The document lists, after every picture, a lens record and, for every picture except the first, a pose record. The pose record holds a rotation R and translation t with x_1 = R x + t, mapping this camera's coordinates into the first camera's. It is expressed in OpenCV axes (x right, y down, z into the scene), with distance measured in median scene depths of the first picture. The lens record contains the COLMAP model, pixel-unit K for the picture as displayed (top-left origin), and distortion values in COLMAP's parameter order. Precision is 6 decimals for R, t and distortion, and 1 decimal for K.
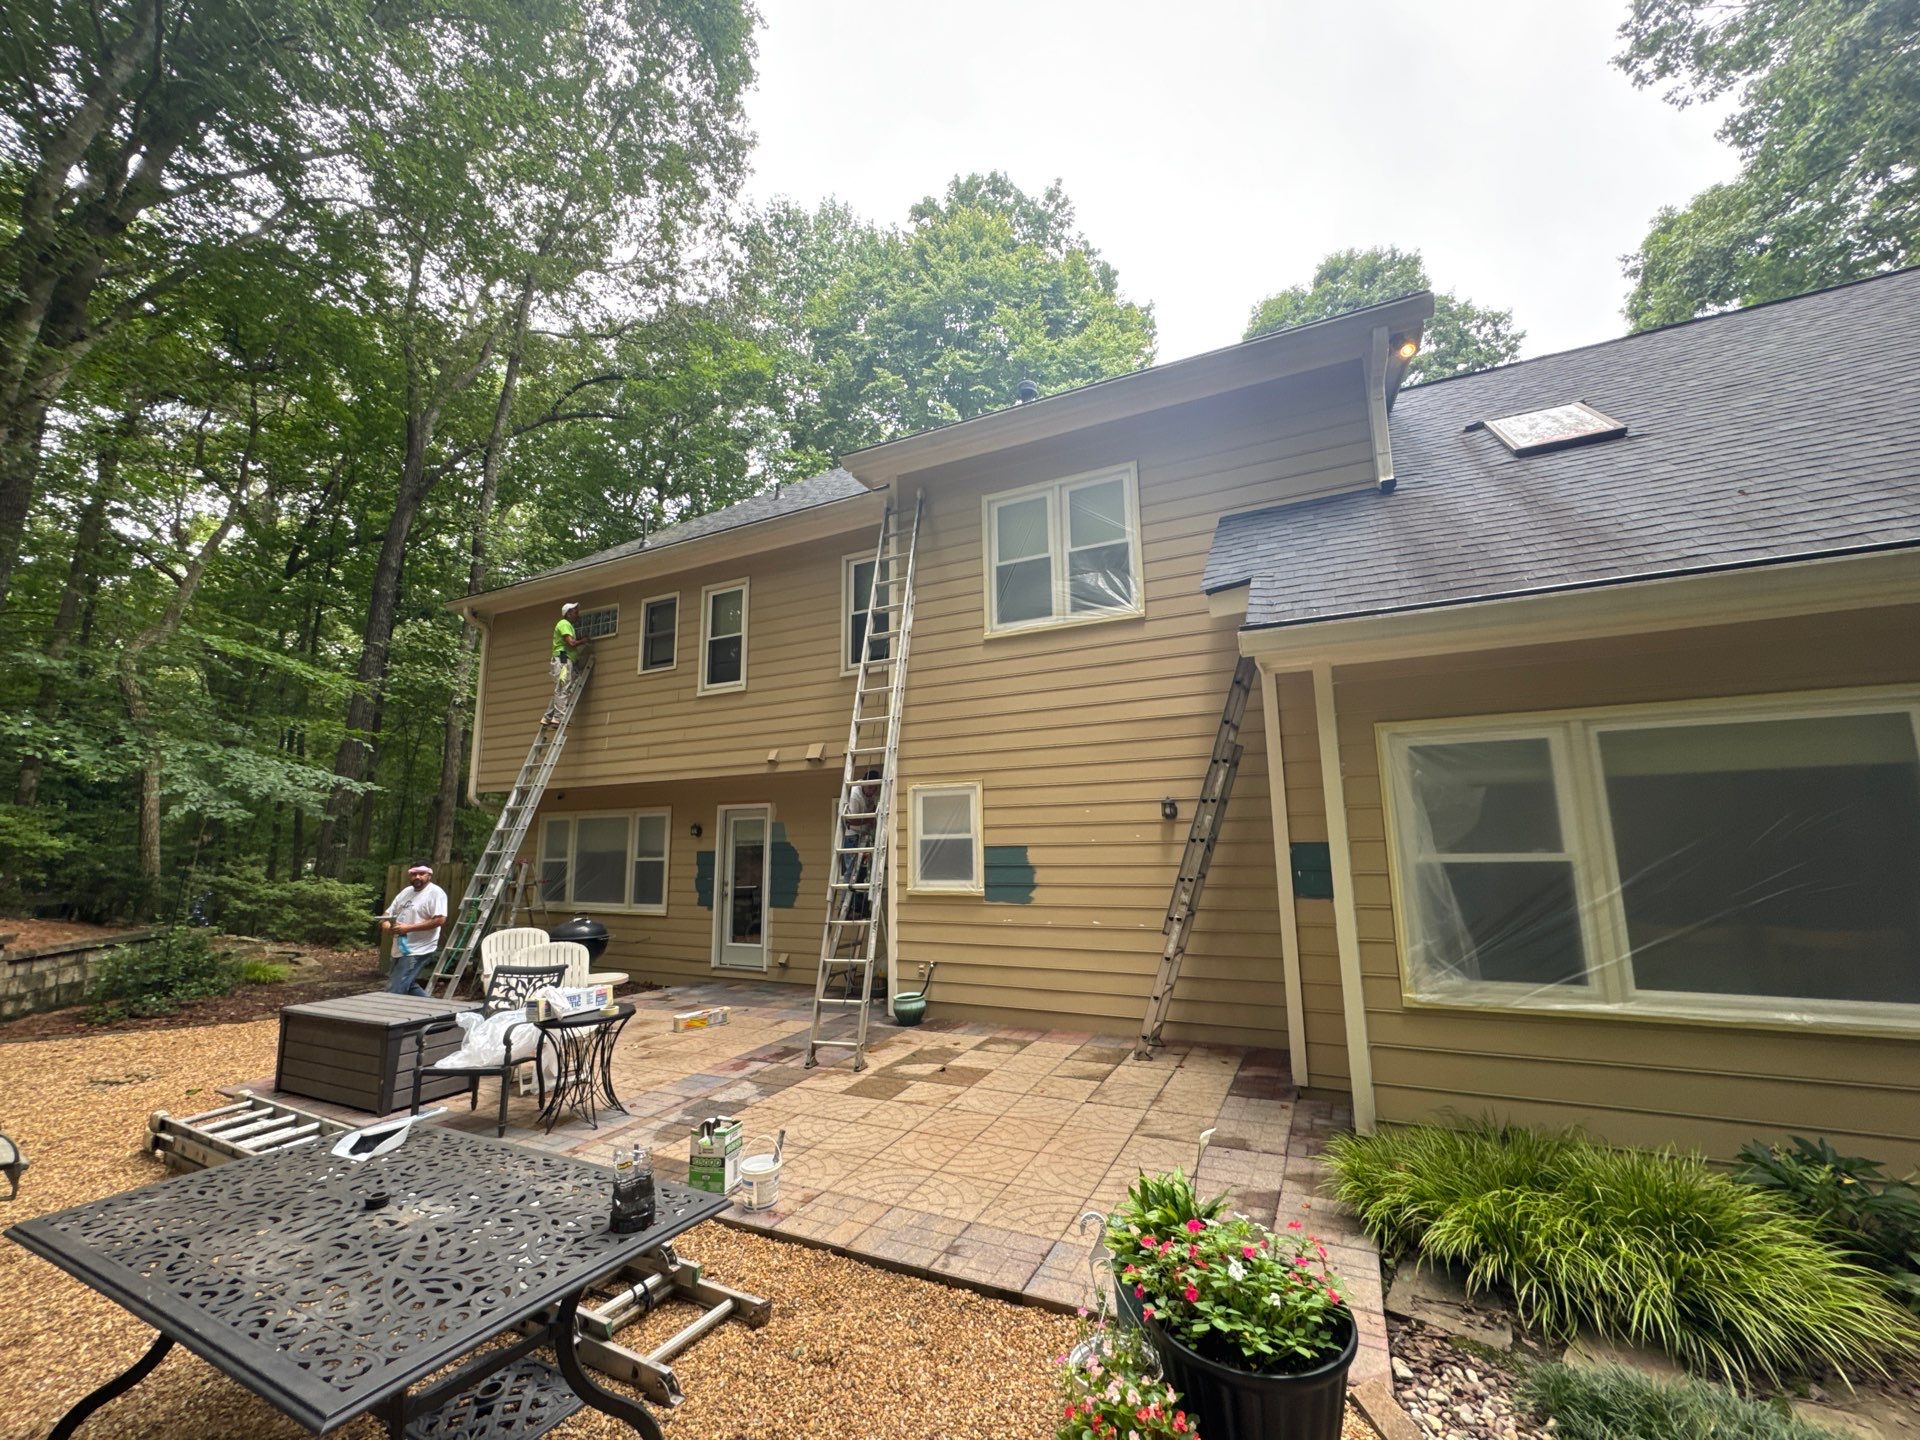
lens RADIAL K [[761.8, 0, 964.1], [0, 761.8, 737.7], [0, 0, 1]] dist [-0.003093, -0.000171]
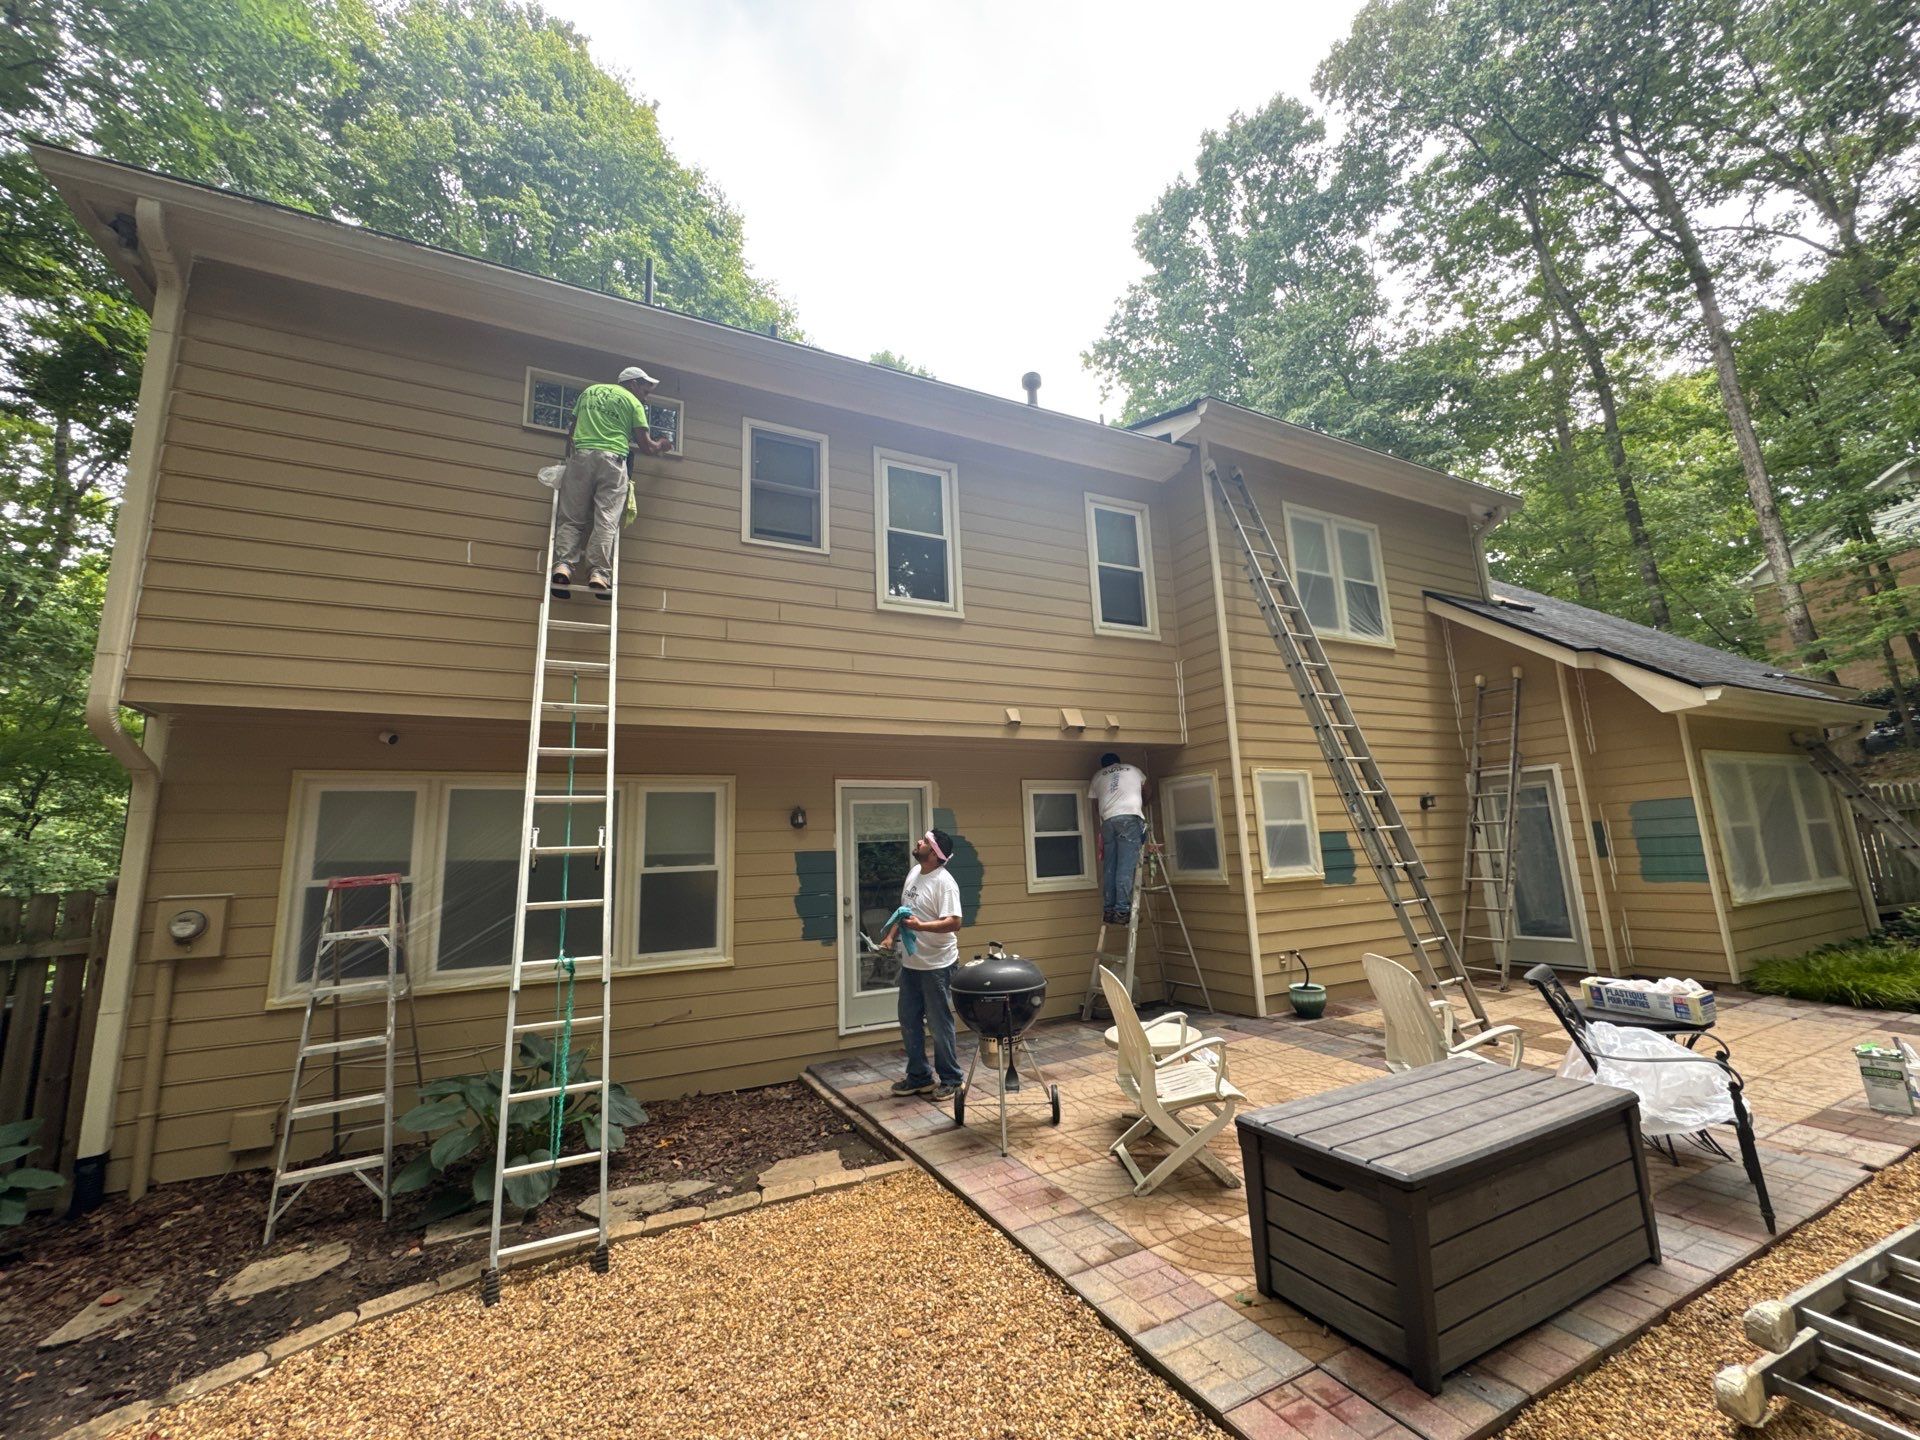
lens RADIAL K [[761.8, 0, 979.1], [0, 761.8, 714.6], [0, 0, 1]] dist [-0.003093, -0.000171]
pose [[0.593420, 0.130797, 0.794194, -0.781090], [-0.086007, 0.991363, -0.099005, 0.089538], [-0.800285, -0.009554, 0.599544, 0.527049]]
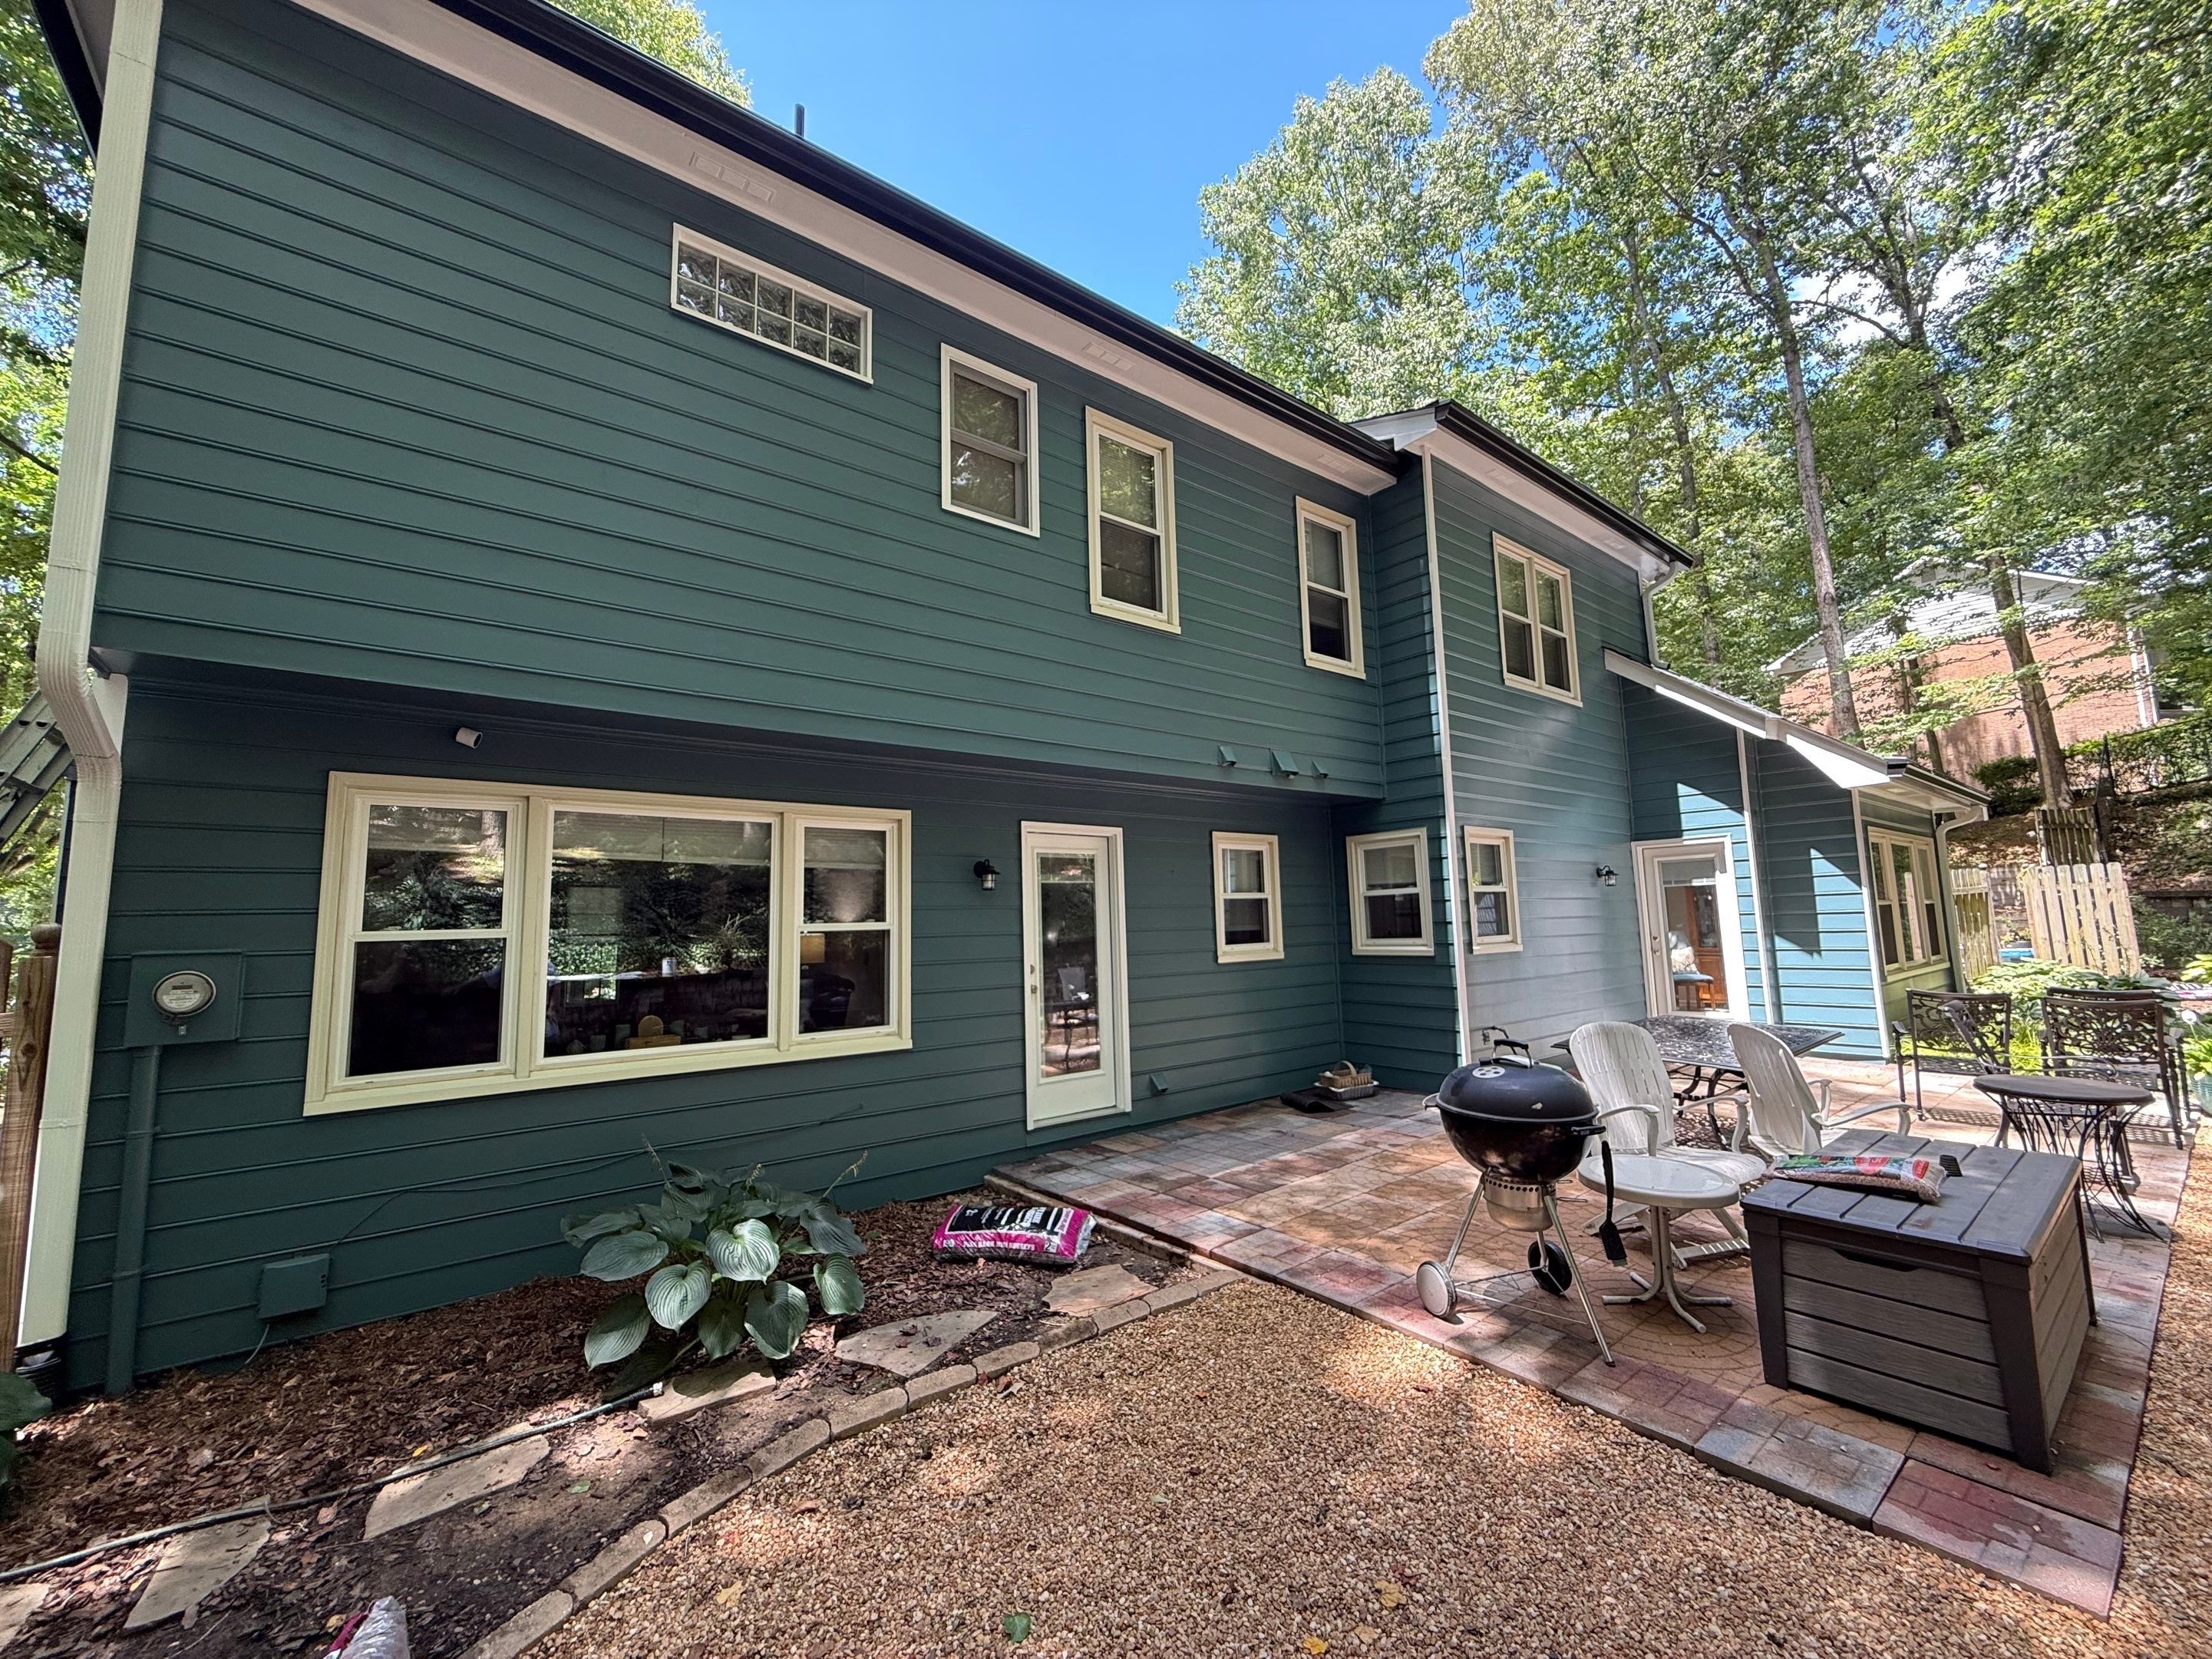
lens RADIAL K [[877.6, 0, 1107.7], [0, 877.6, 820.6], [0, 0, 1]] dist [-0.003093, -0.000171]
pose [[0.419672, 0.100898, 0.902050, -0.851863], [-0.117679, 0.991463, -0.056149, 0.117240], [-0.900015, -0.082588, 0.427963, 0.702242]]
